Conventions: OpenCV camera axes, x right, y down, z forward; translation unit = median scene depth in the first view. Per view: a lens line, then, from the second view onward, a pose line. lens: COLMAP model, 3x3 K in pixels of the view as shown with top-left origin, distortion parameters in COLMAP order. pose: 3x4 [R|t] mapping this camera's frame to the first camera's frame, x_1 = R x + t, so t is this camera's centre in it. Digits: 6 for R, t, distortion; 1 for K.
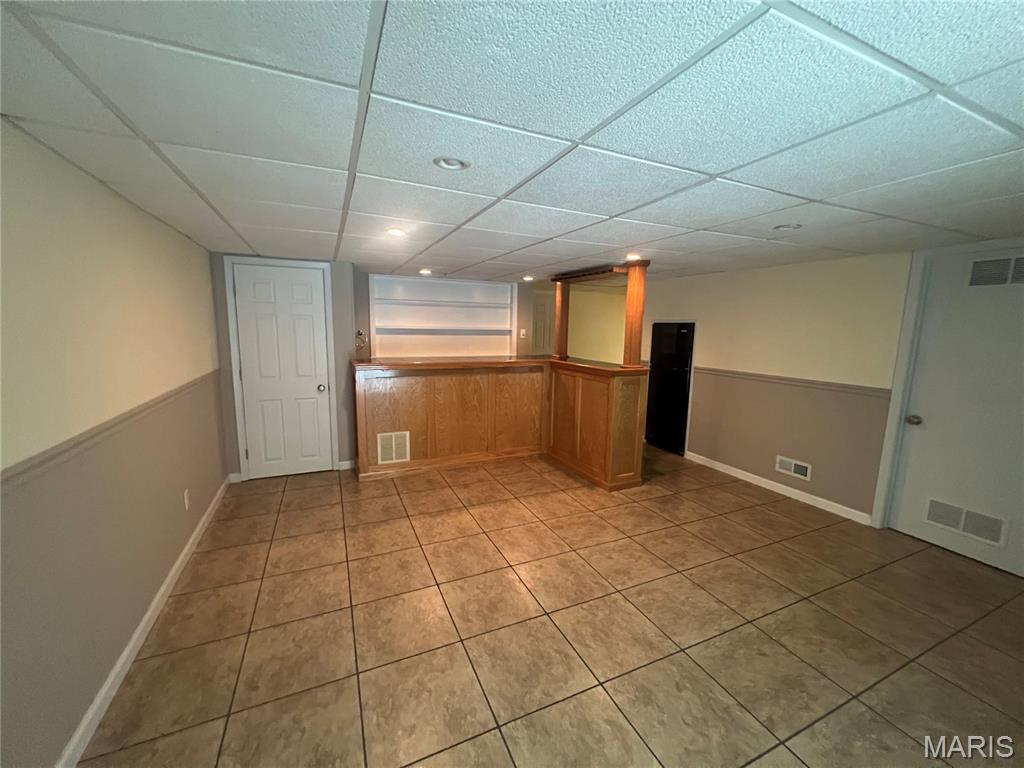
lens RADIAL K [[410.1, 0, 510.6], [0, 410.1, 384.6], [0, 0, 1]] dist [0.000046, 0.000001]
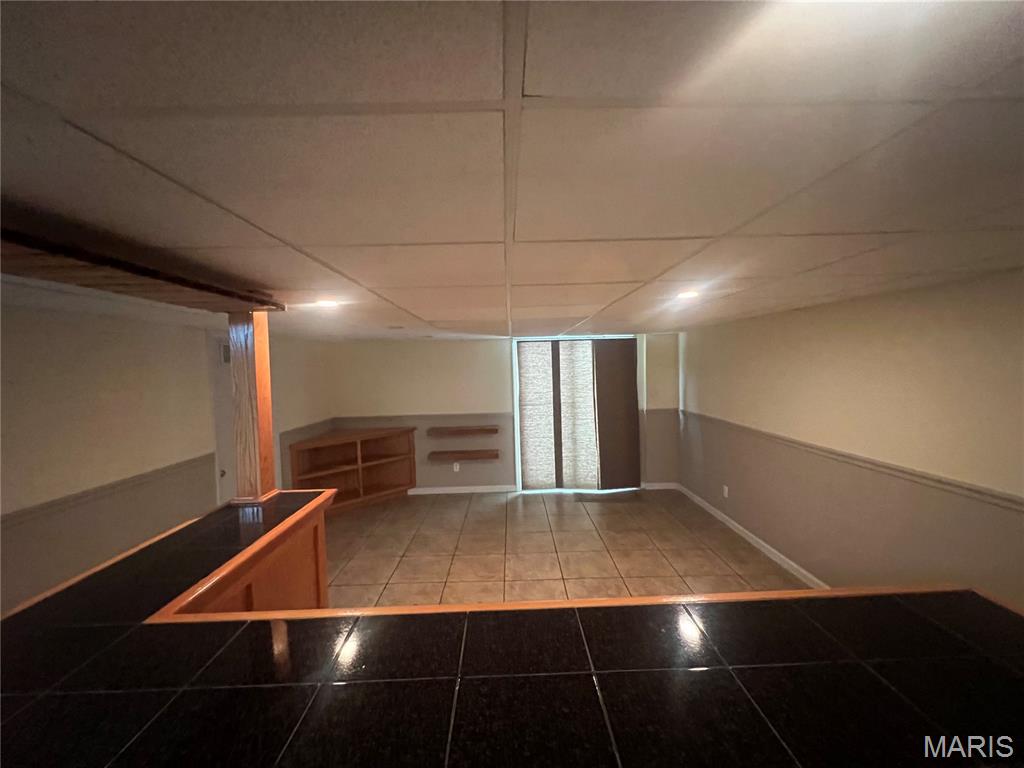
lens RADIAL K [[410.1, 0, 510.0], [0, 410.1, 383.2], [0, 0, 1]] dist [0.000046, 0.000001]
pose [[-0.913948, -0.012247, 0.405646, -0.312003], [0.070970, 0.979319, 0.189466, -0.417366], [-0.399578, 0.201950, -0.894178, 2.094786]]
